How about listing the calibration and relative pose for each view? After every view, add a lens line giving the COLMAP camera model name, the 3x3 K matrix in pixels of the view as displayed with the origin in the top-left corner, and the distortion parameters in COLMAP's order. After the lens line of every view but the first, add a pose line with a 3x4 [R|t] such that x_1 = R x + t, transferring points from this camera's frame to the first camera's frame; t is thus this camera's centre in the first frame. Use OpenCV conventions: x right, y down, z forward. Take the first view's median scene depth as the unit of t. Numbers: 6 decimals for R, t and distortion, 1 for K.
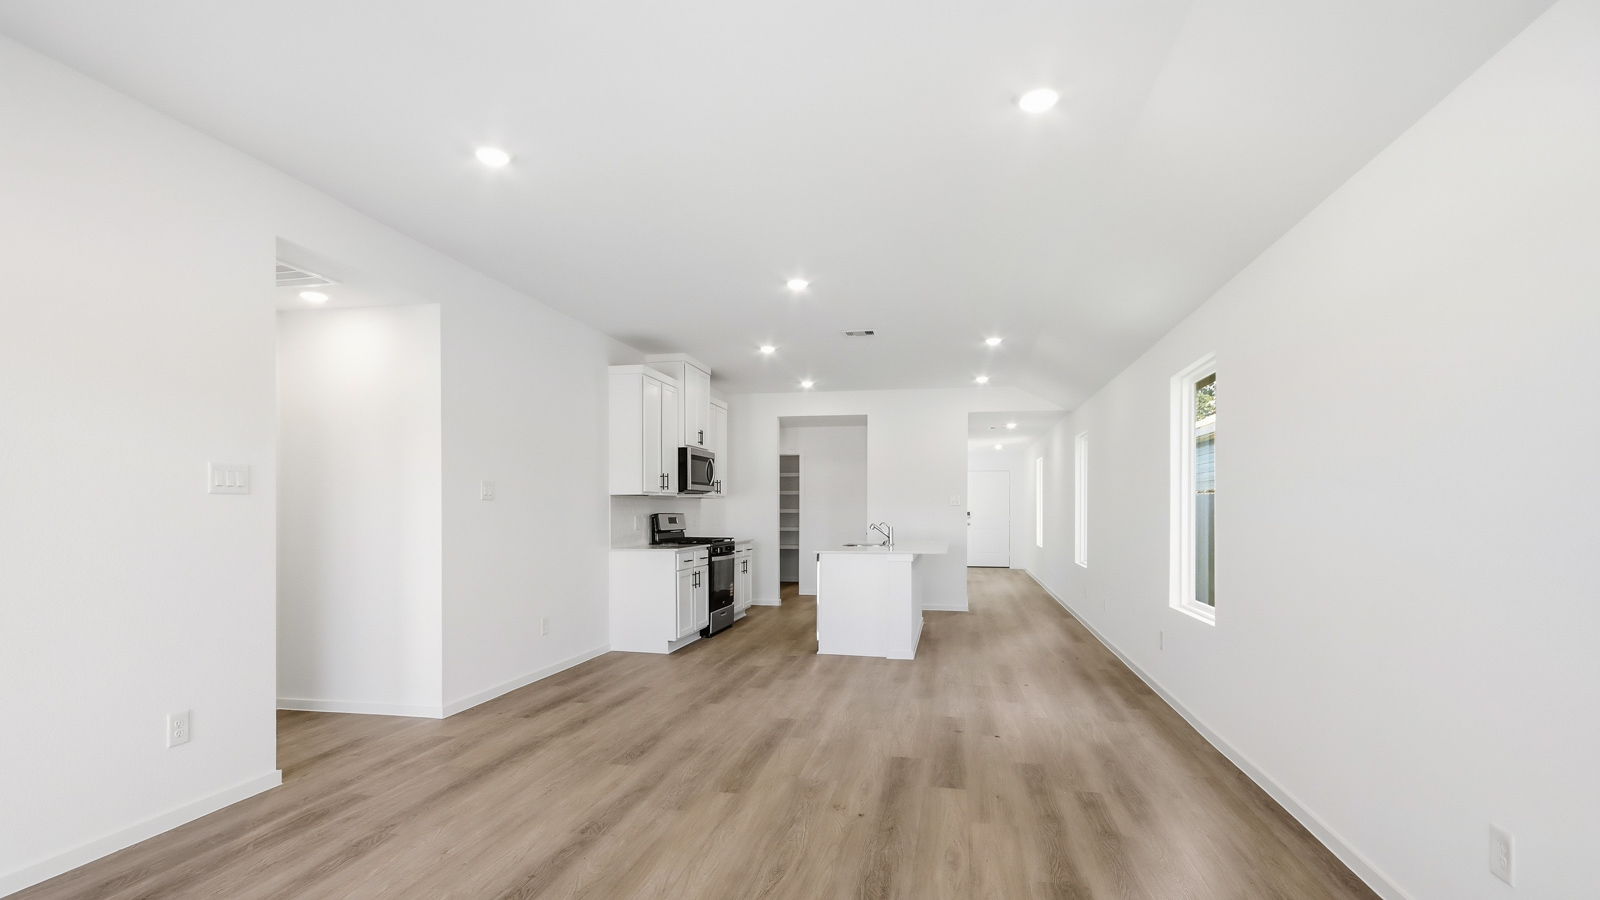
lens RADIAL K [[777.2, 0, 807.5], [0, 777.2, 513.3], [0, 0, 1]] dist [0.014731, -0.000076]
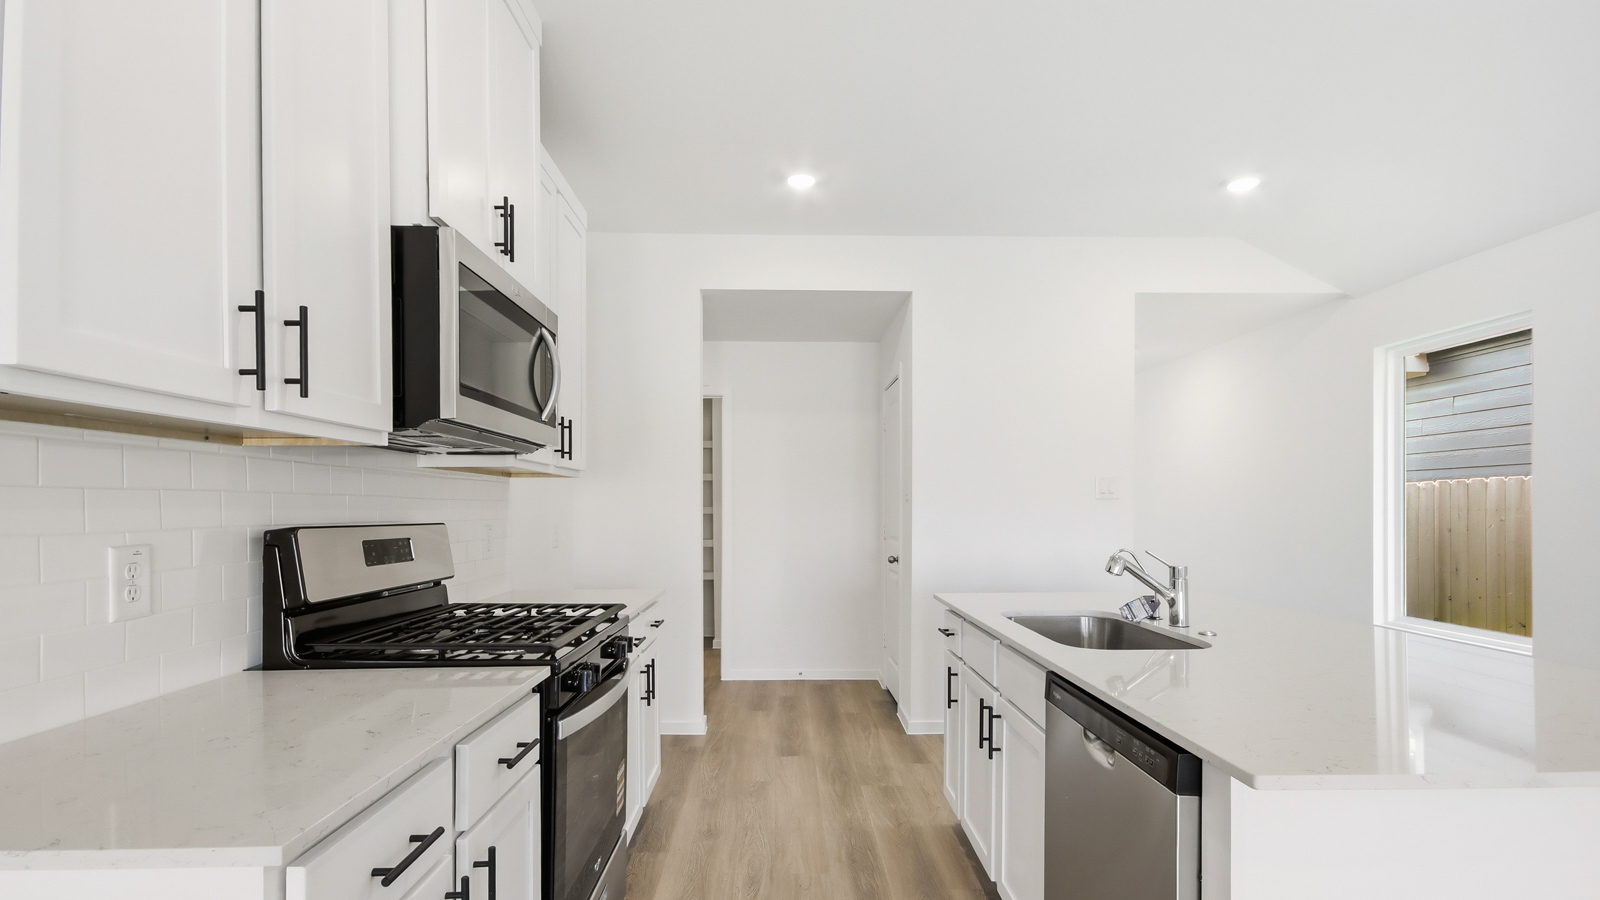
lens RADIAL K [[777.2, 0, 807.5], [0, 777.2, 513.3], [0, 0, 1]] dist [0.014731, -0.000076]
pose [[0.975129, -0.000355, 0.221639, -0.100827], [-0.000187, 0.999997, 0.002424, -0.004117], [-0.221639, -0.002405, 0.975126, 0.754682]]
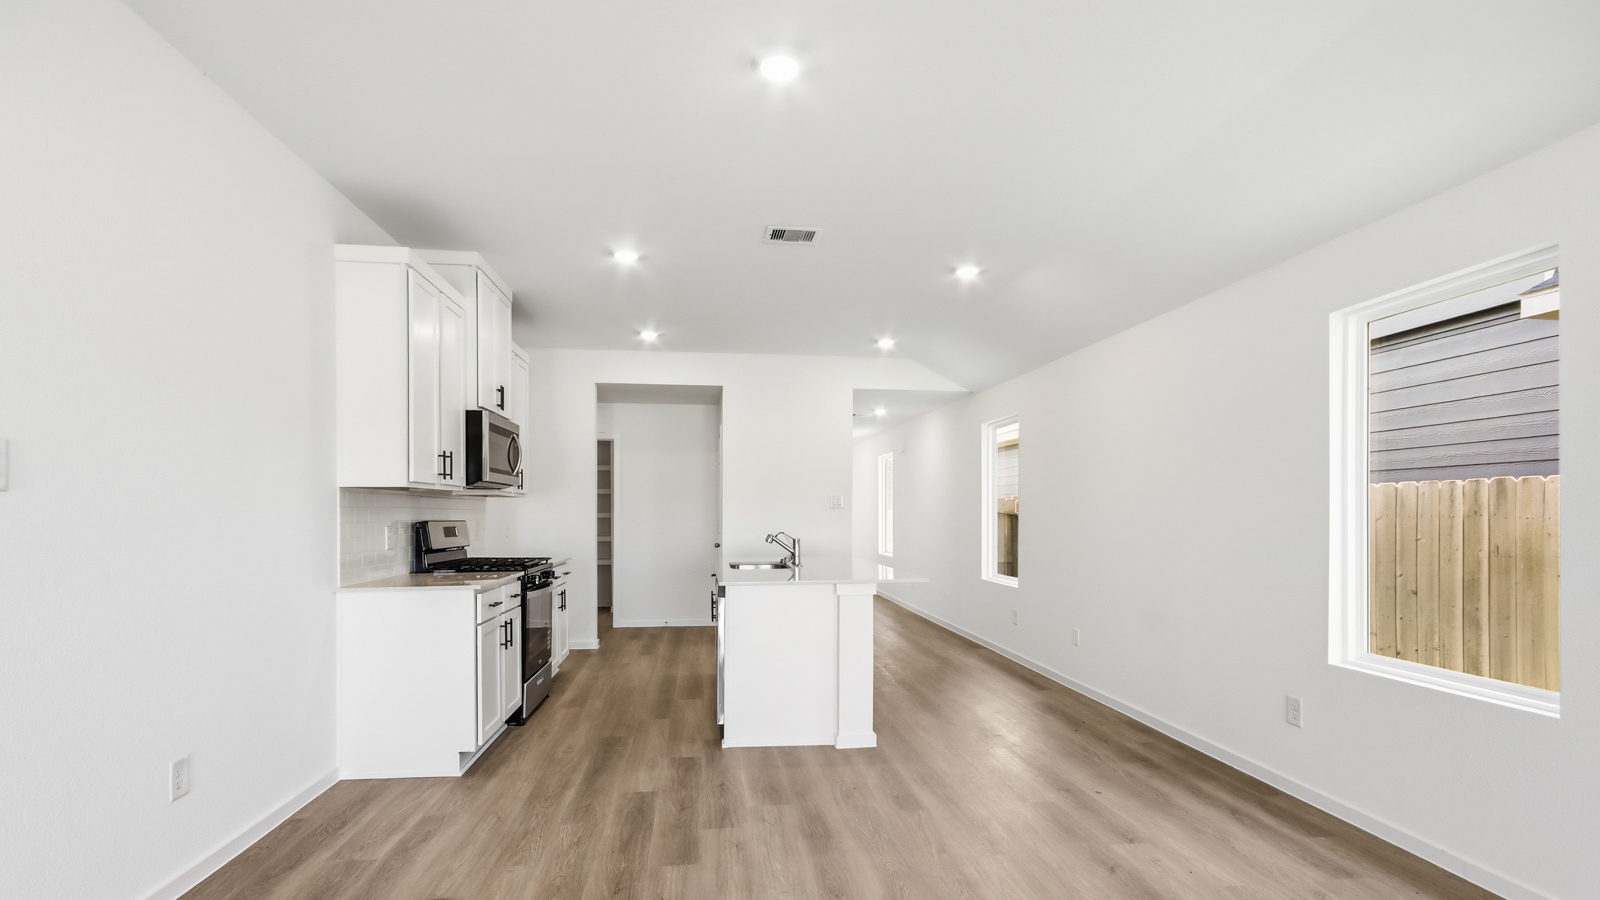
lens RADIAL K [[777.2, 0, 807.5], [0, 777.2, 513.3], [0, 0, 1]] dist [0.014731, -0.000076]
pose [[0.948354, 0.000393, 0.317213, -0.106308], [0.000883, 0.999992, -0.003878, -0.002842], [-0.317212, 0.003958, 0.948347, 0.346238]]
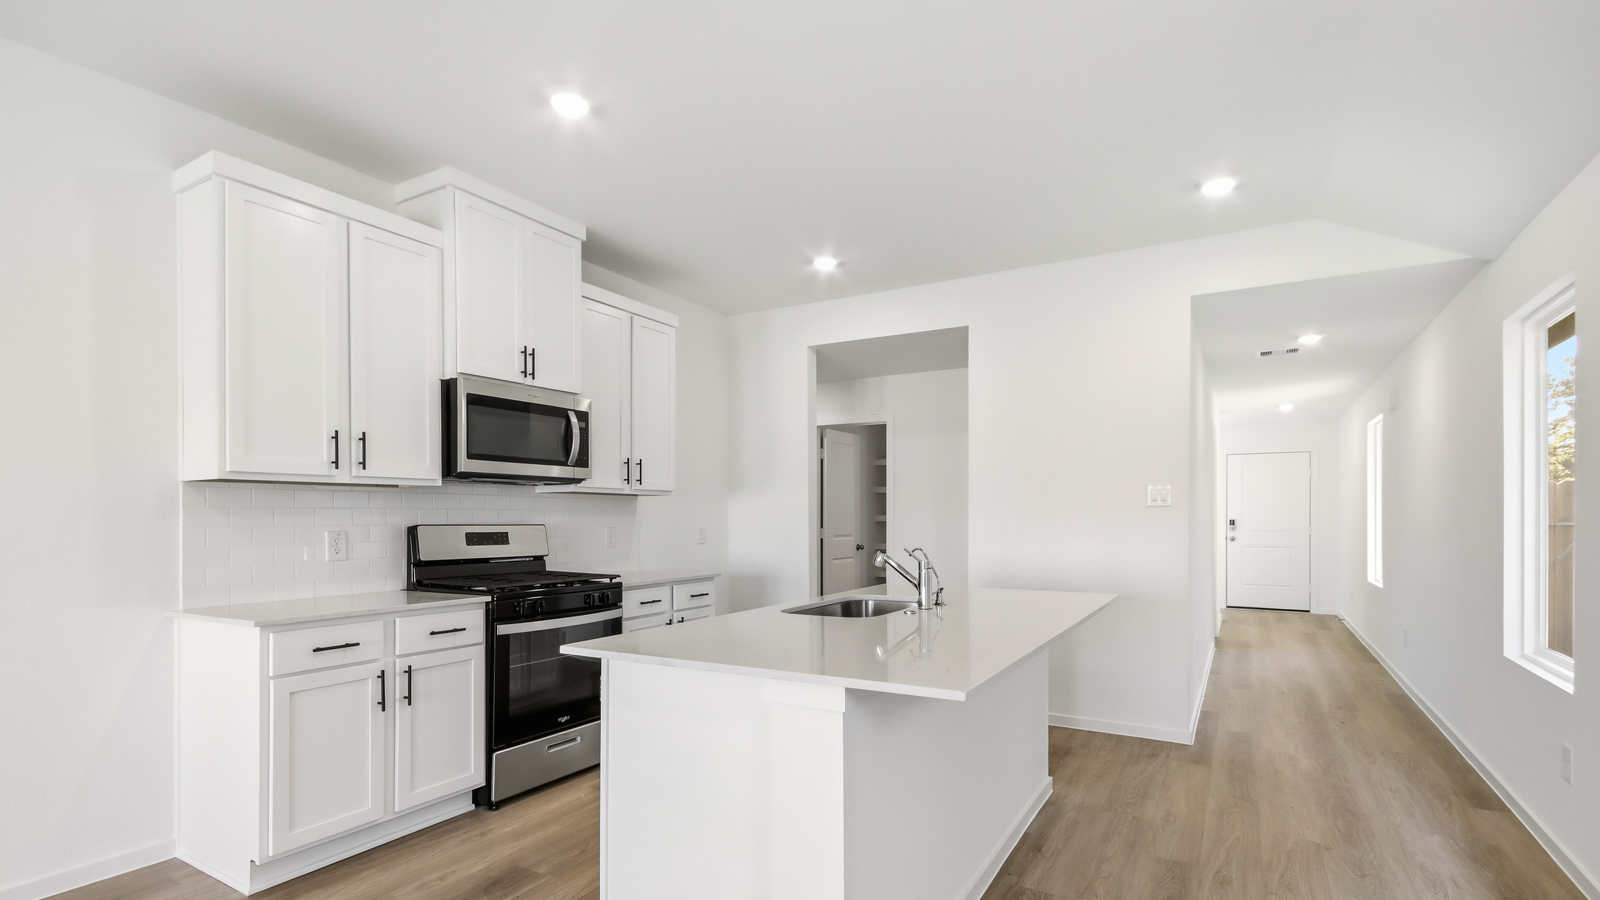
lens RADIAL K [[766.5, 0, 798.8], [0, 766.5, 520.0], [0, 0, 1]] dist [0.030485, -0.000077]
pose [[0.944204, 0.000181, -0.329361, 0.176686], [-0.000334, 1.000000, -0.000408, -0.002531], [0.329361, 0.000495, 0.944204, 0.637996]]
